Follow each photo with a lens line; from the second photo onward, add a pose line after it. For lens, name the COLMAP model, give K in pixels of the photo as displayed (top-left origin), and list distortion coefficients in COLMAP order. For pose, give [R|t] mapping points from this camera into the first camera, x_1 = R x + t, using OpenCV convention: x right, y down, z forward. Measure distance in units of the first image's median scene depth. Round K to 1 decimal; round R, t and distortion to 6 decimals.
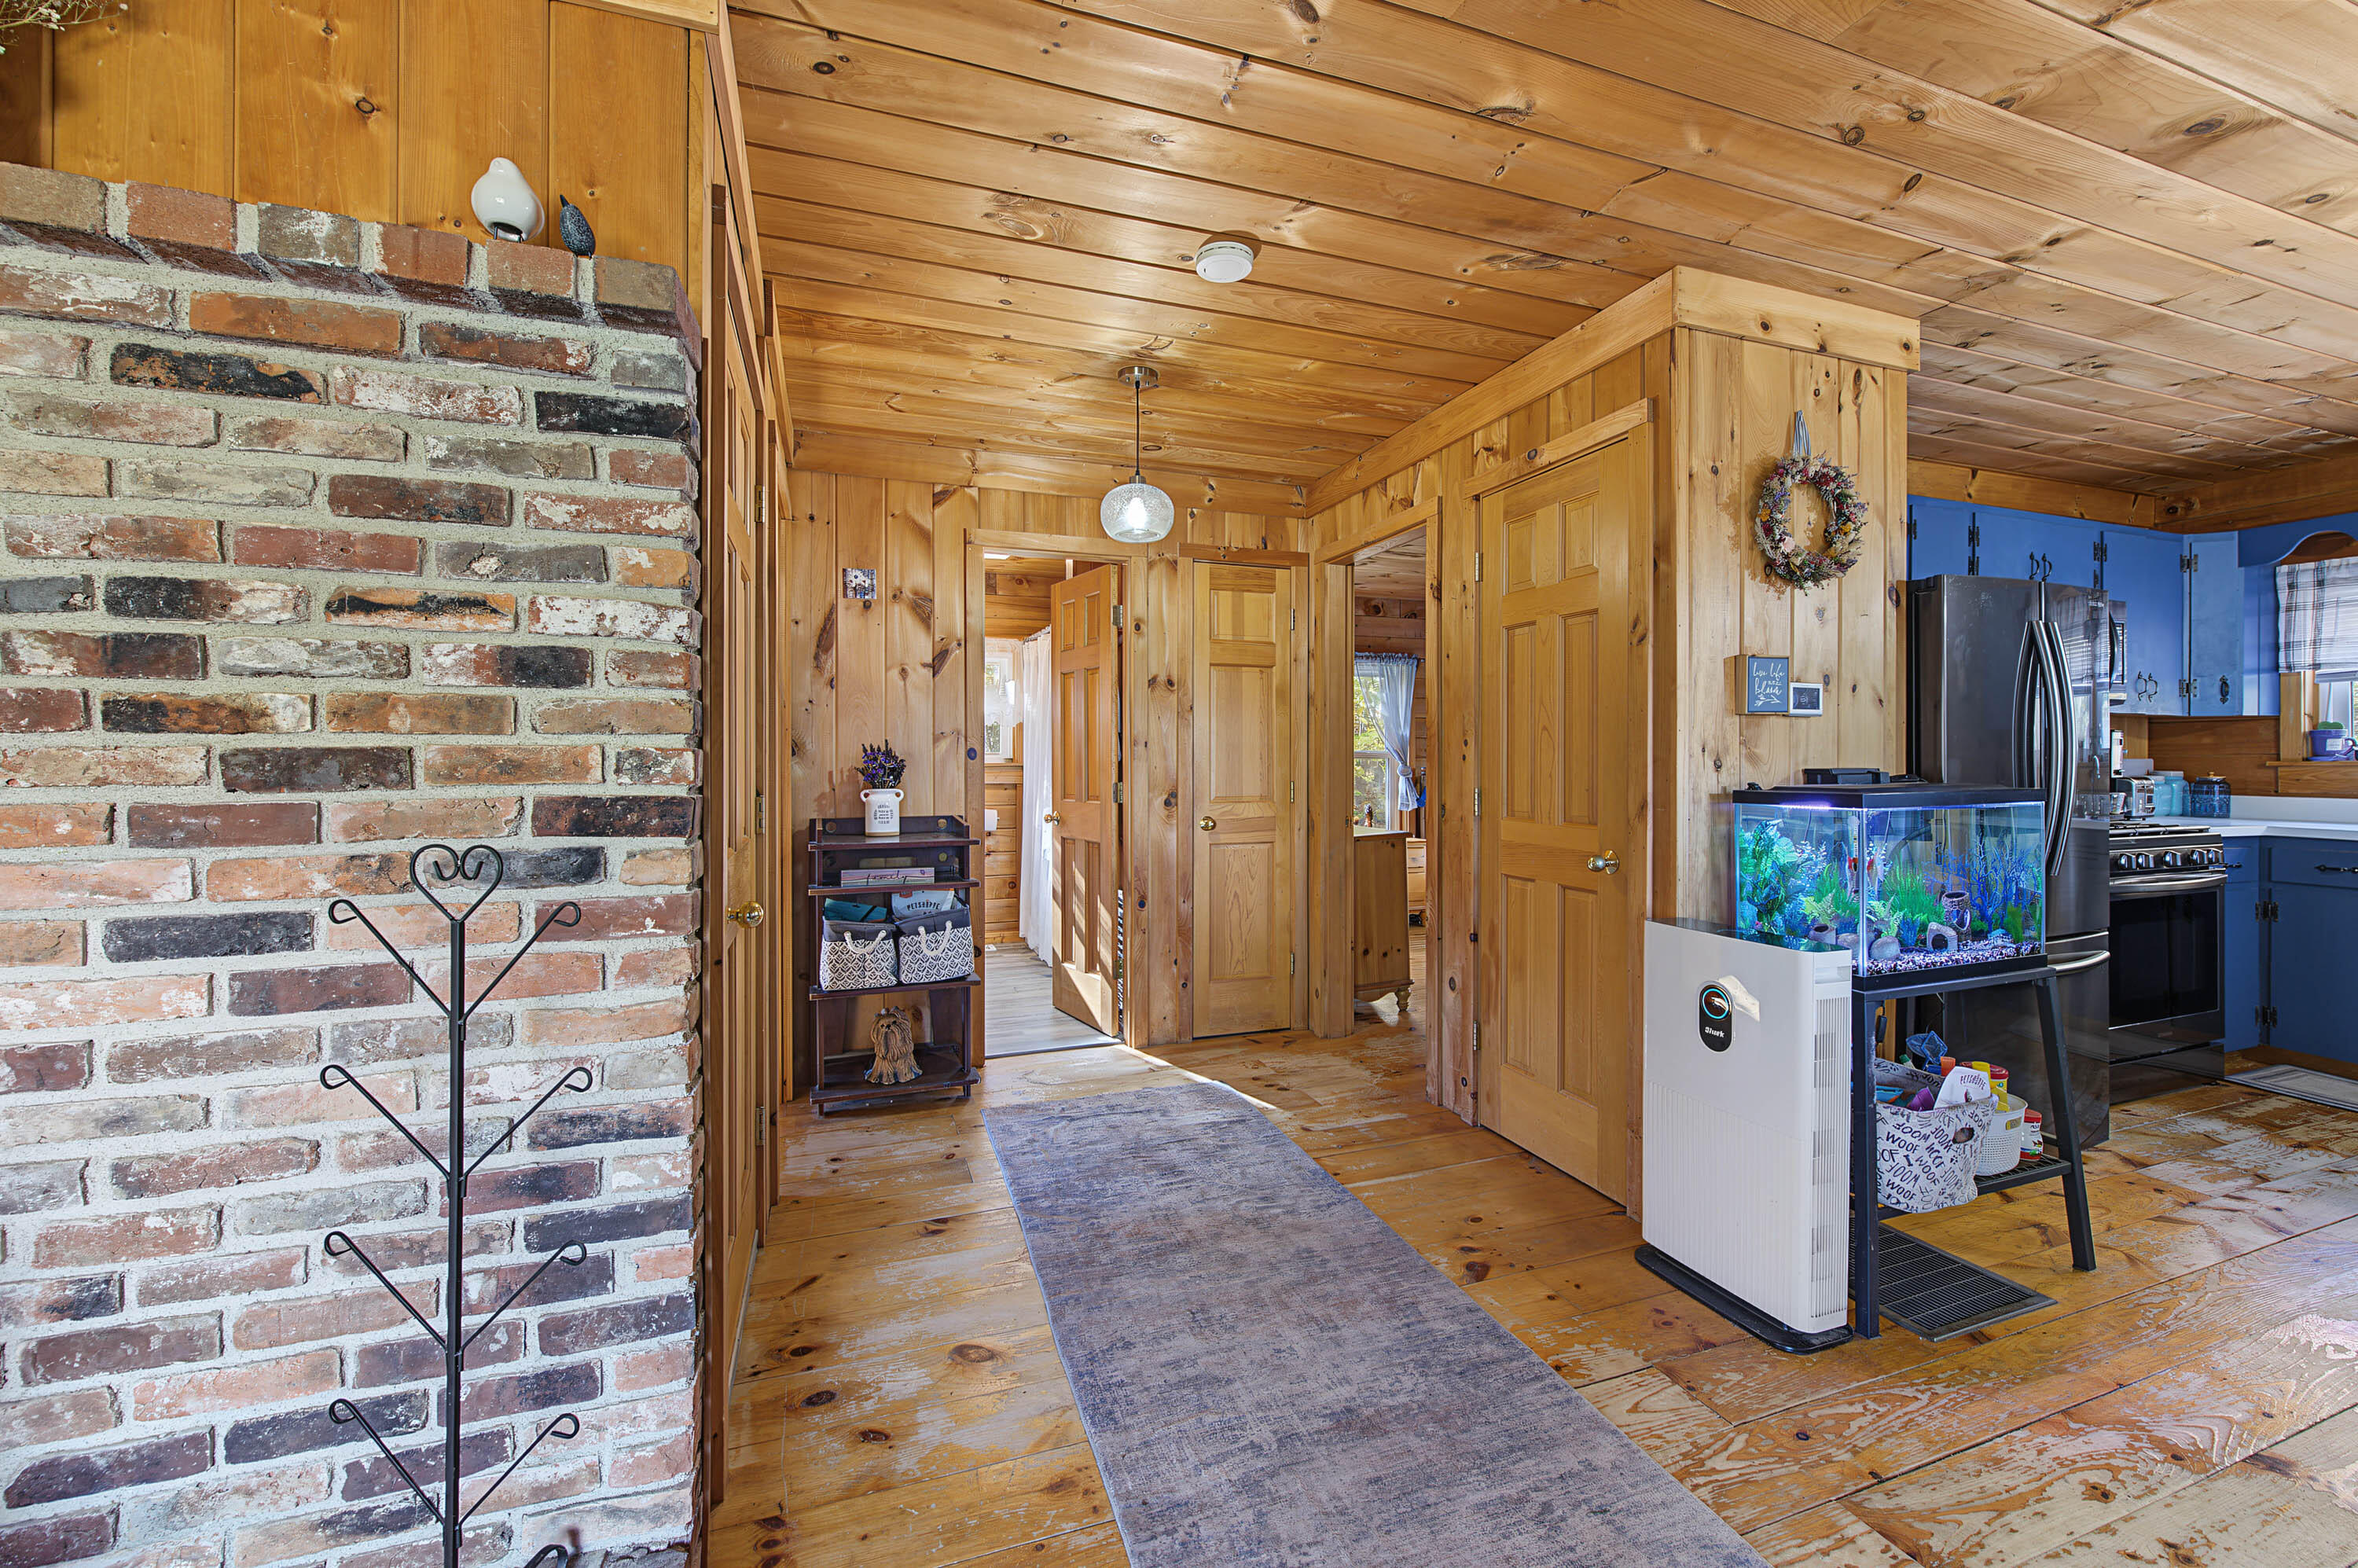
lens RADIAL K [[960.8, 0, 1182.6], [0, 960.8, 761.3], [0, 0, 1]] dist [0.000419, 0.000371]
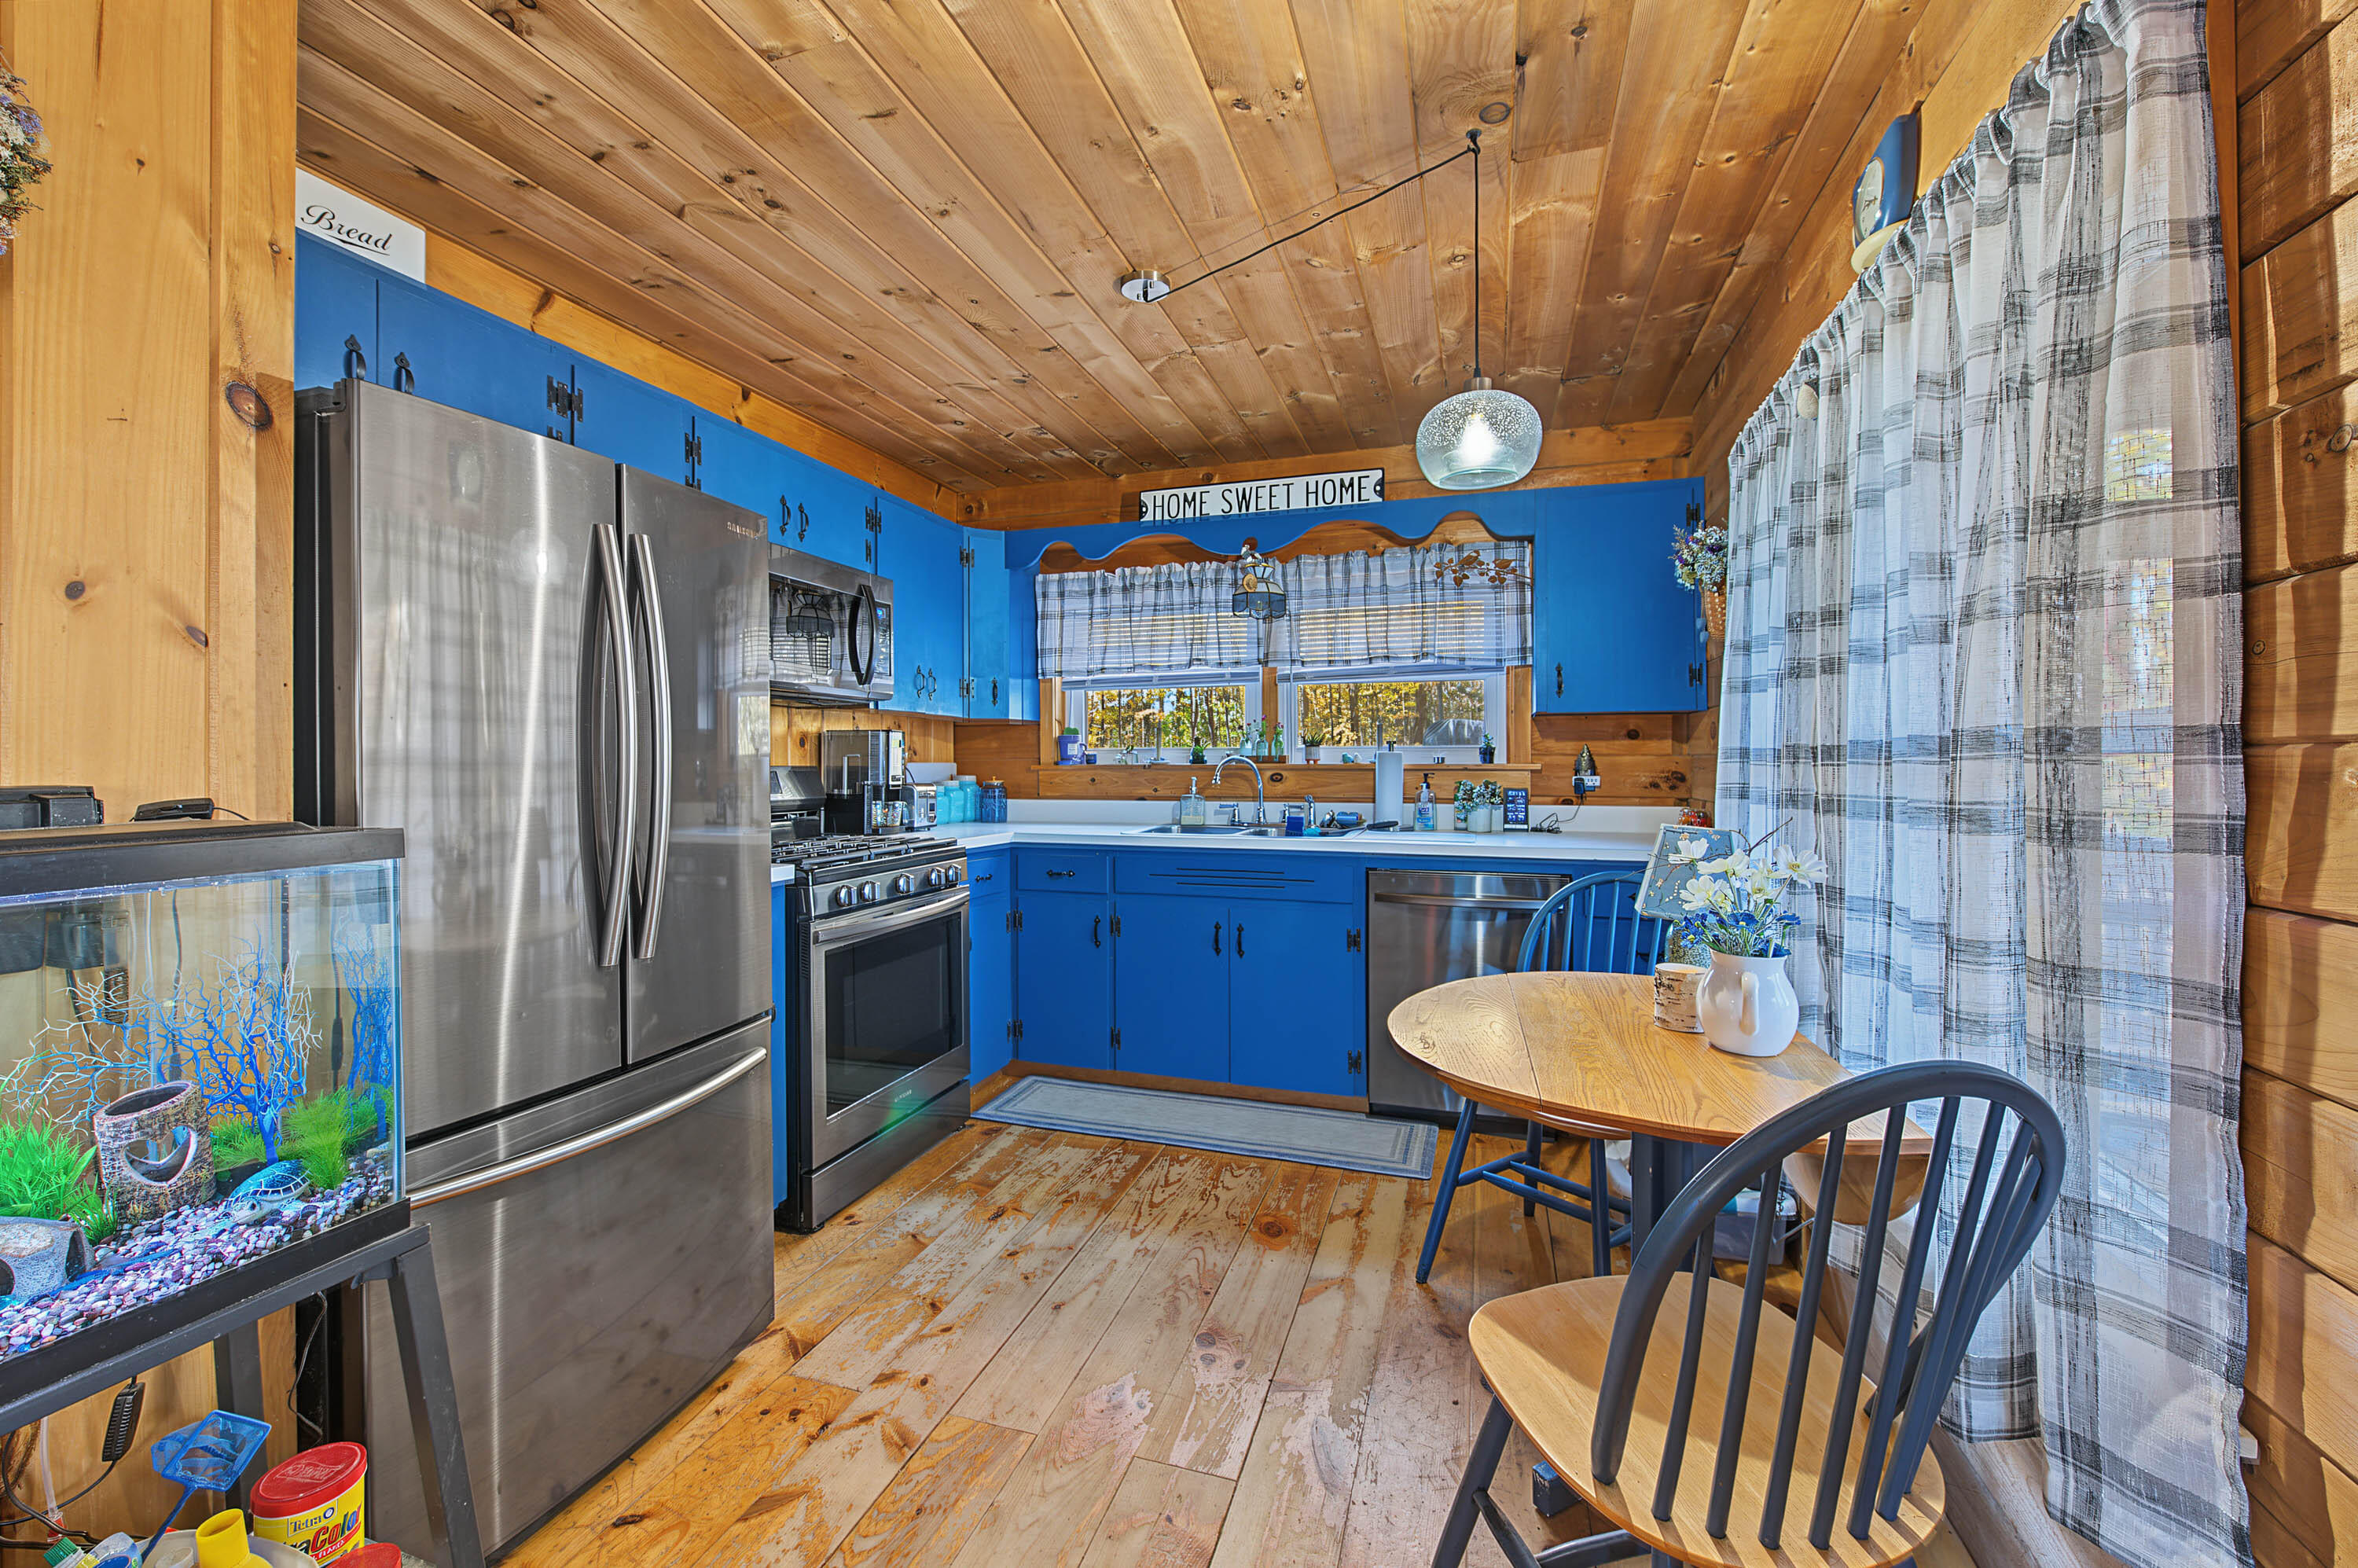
lens RADIAL K [[960.8, 0, 1182.6], [0, 960.8, 761.3], [0, 0, 1]] dist [0.000419, 0.000371]
pose [[0.619314, -0.001261, 0.785143, 0.447624], [0.007526, 0.999962, -0.004330, 0.001235], [-0.785108, 0.008591, 0.619300, 0.255382]]
